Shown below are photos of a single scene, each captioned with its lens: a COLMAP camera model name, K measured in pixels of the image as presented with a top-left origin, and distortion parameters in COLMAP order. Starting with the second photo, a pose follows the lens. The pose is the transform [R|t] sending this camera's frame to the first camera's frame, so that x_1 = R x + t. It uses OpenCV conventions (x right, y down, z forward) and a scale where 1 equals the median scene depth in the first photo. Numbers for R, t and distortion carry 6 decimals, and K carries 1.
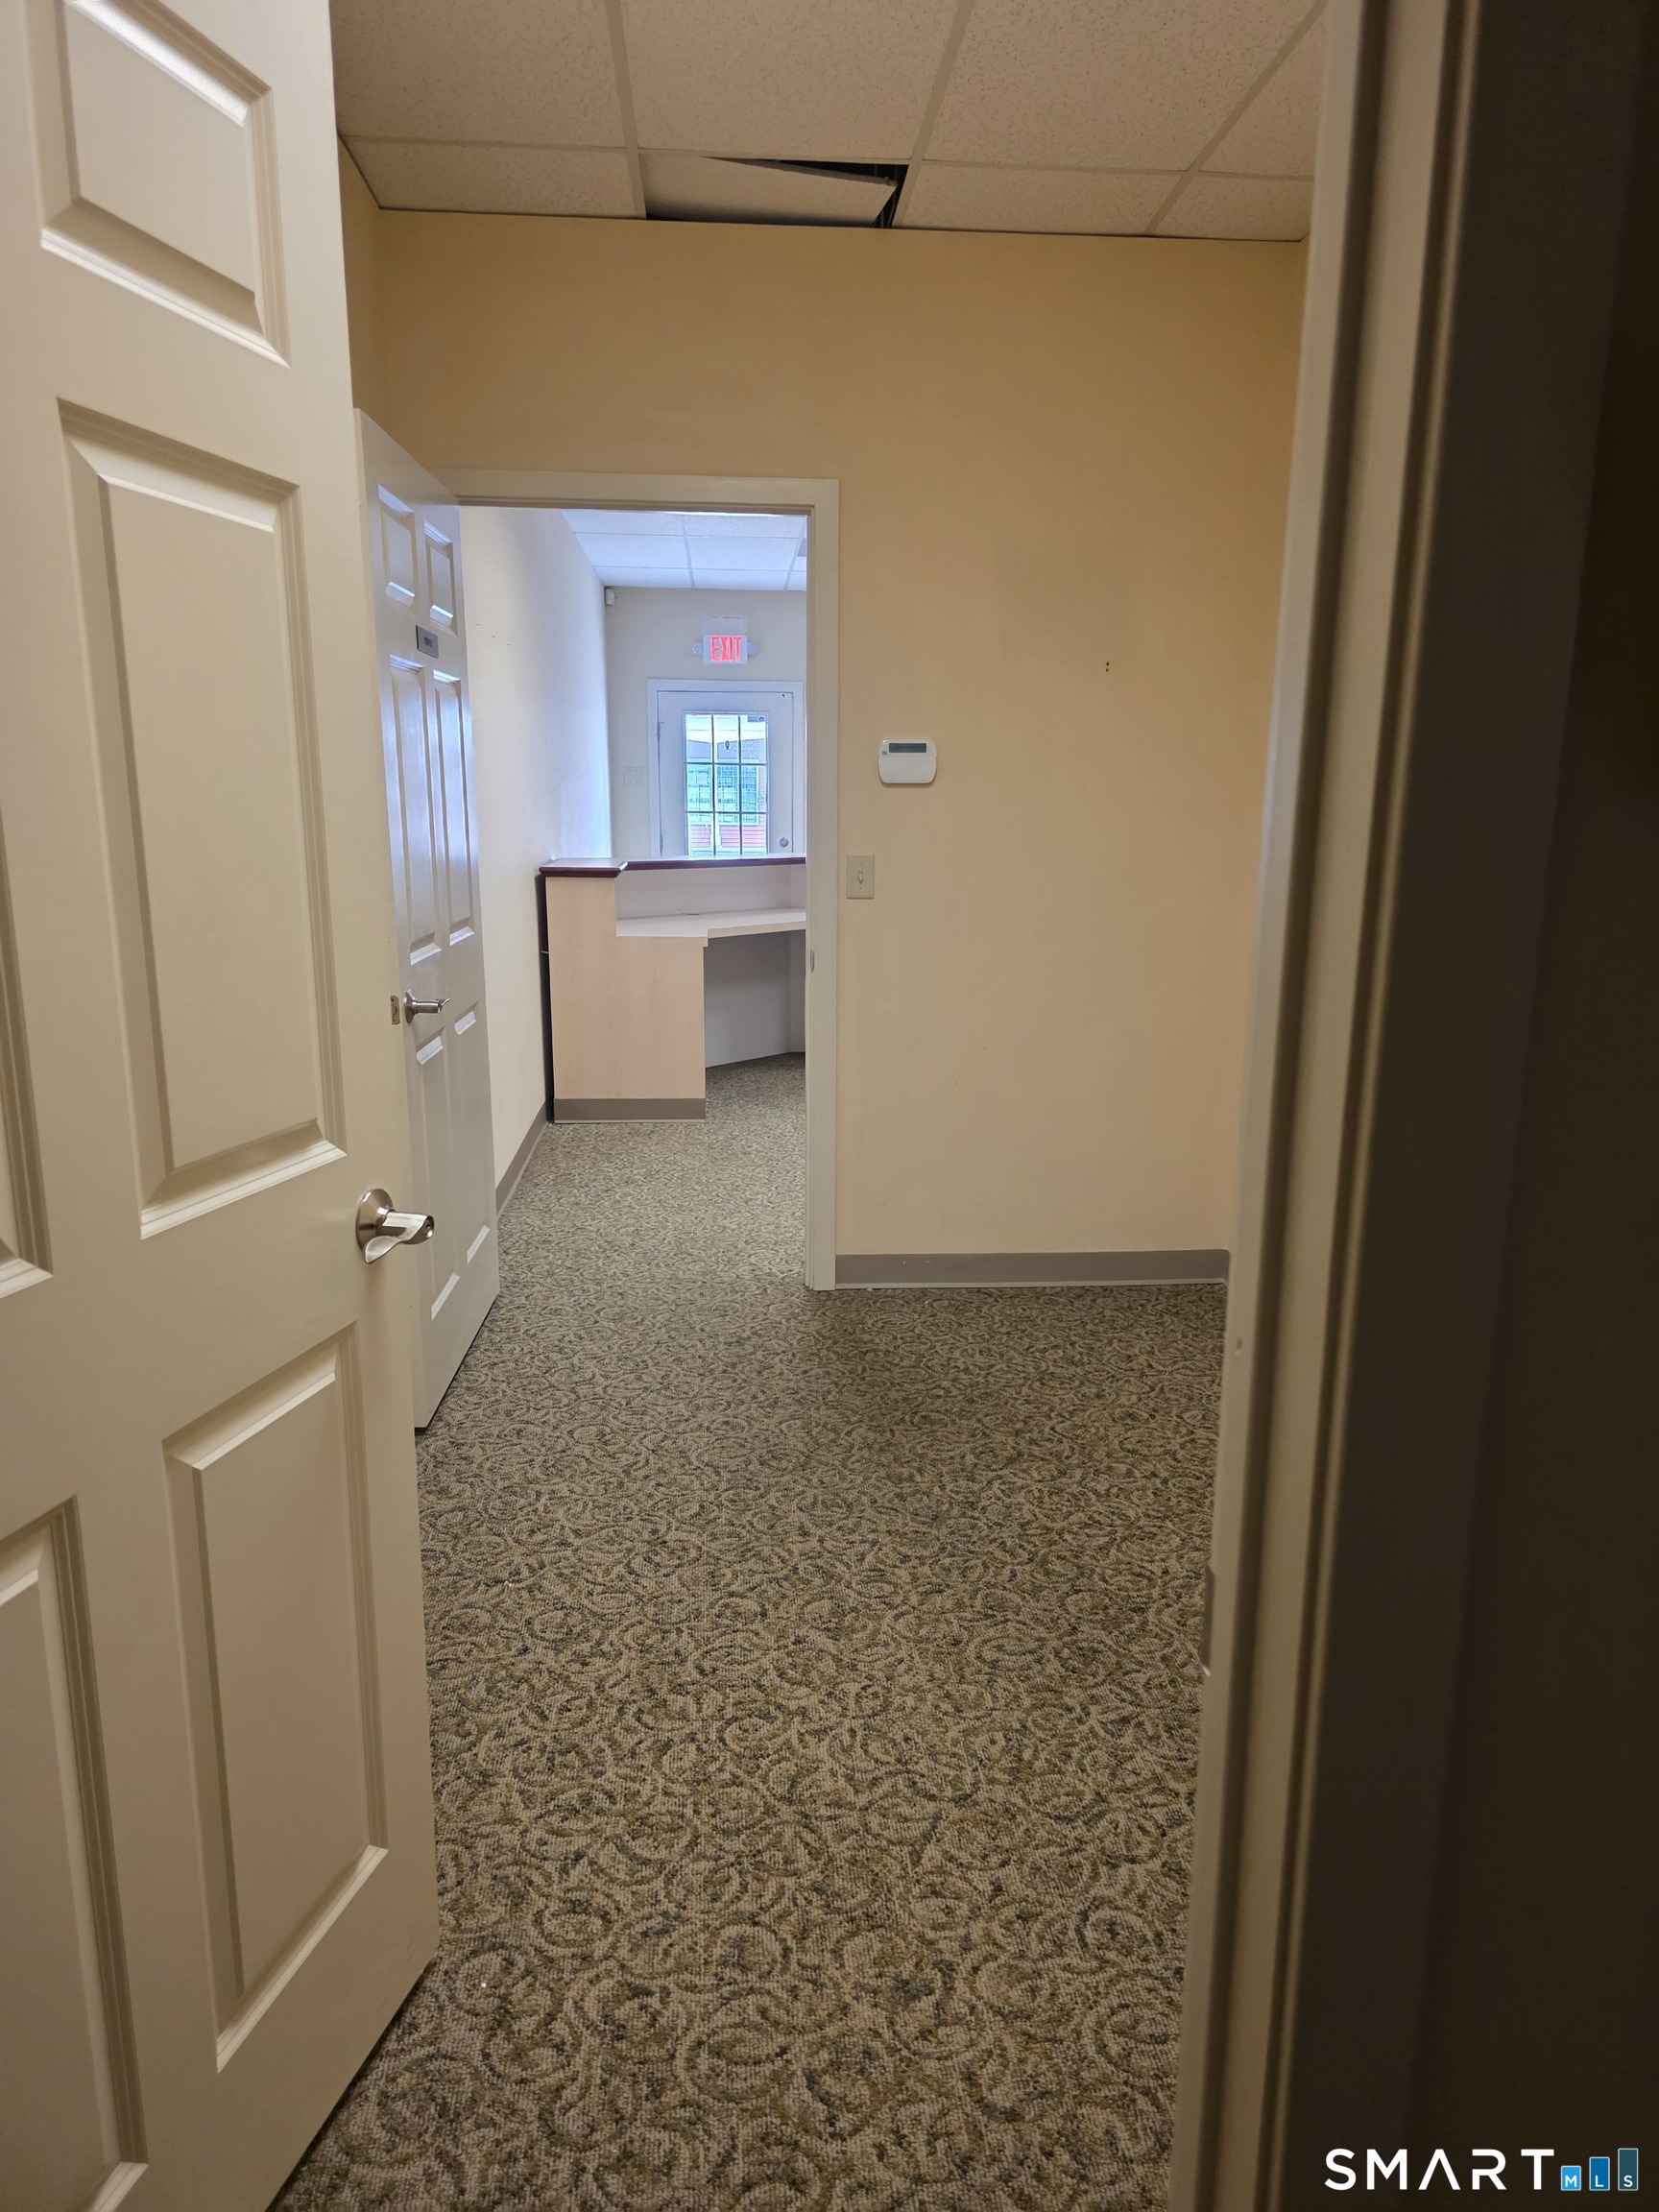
lens RADIAL K [[1449.5, 0, 838.0], [0, 1449.5, 1097.4], [0, 0, 1]] dist [0.048890, -0.042111]
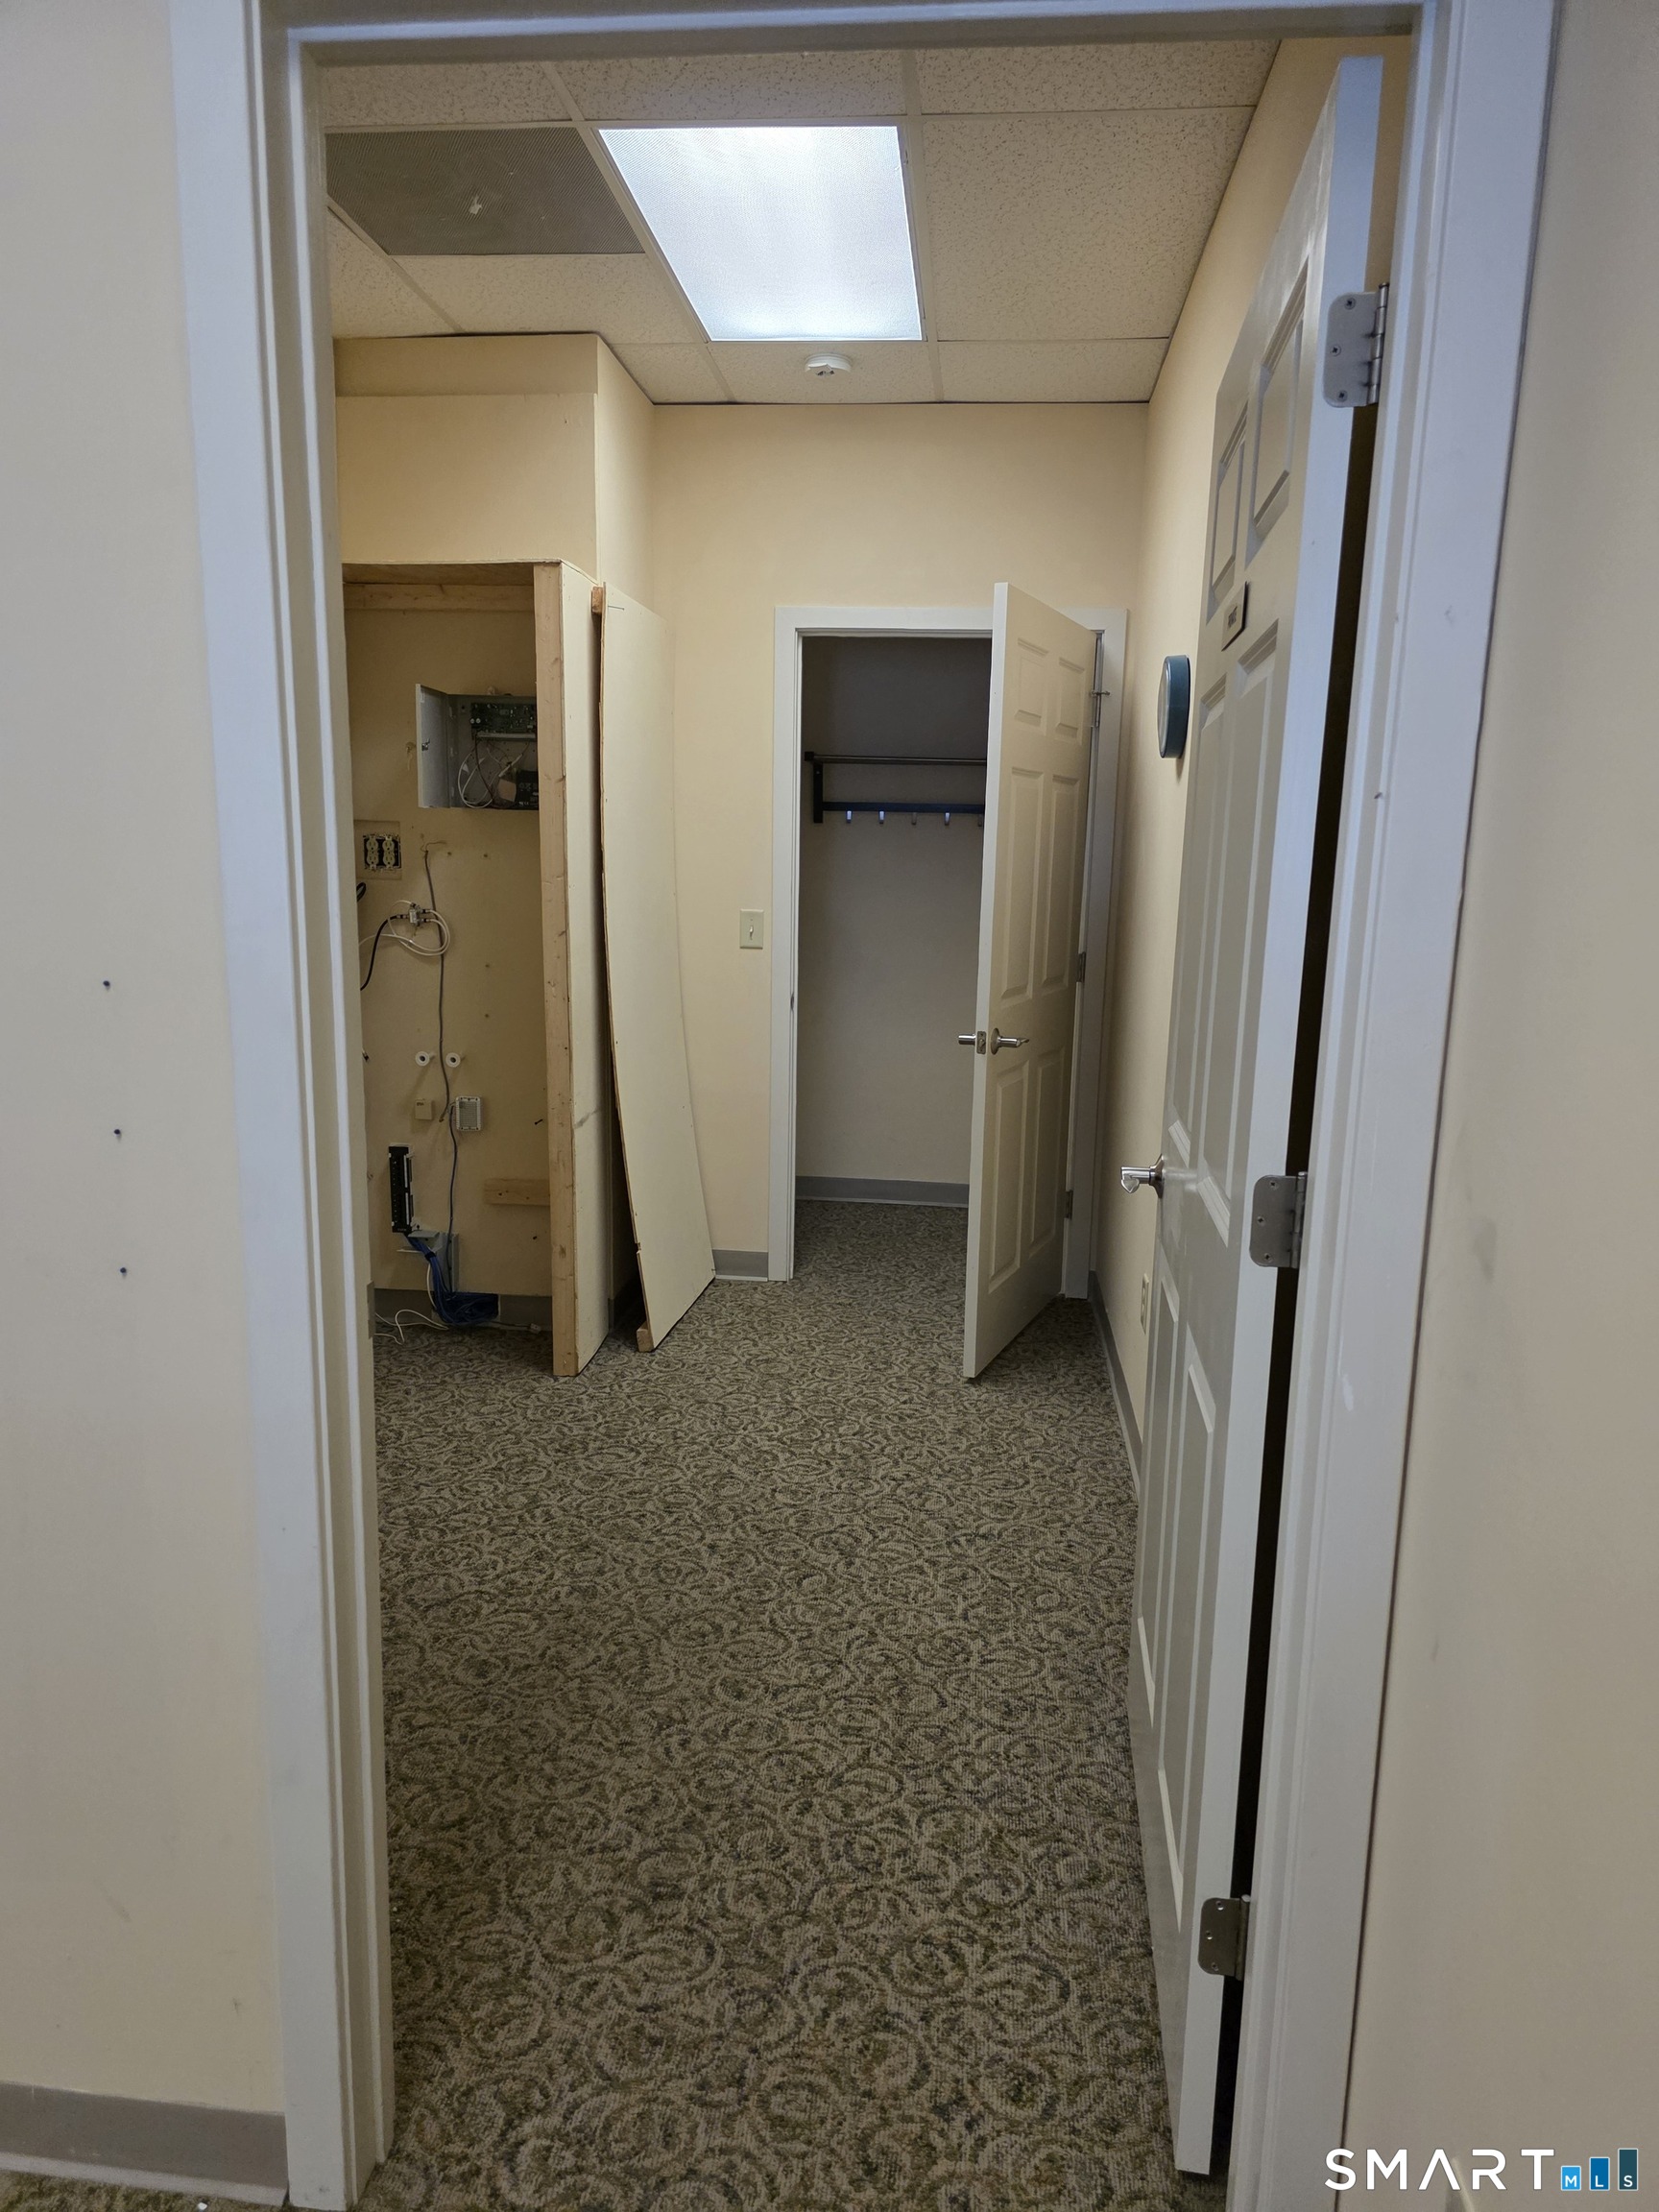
lens RADIAL K [[1449.5, 0, 832.8], [0, 1449.5, 1110.3], [0, 0, 1]] dist [0.048890, -0.042111]
pose [[-0.981640, -0.067831, 0.178272, -0.296652], [0.002397, 0.930170, 0.367120, -0.420950], [-0.190726, 0.360807, -0.912930, 1.954725]]
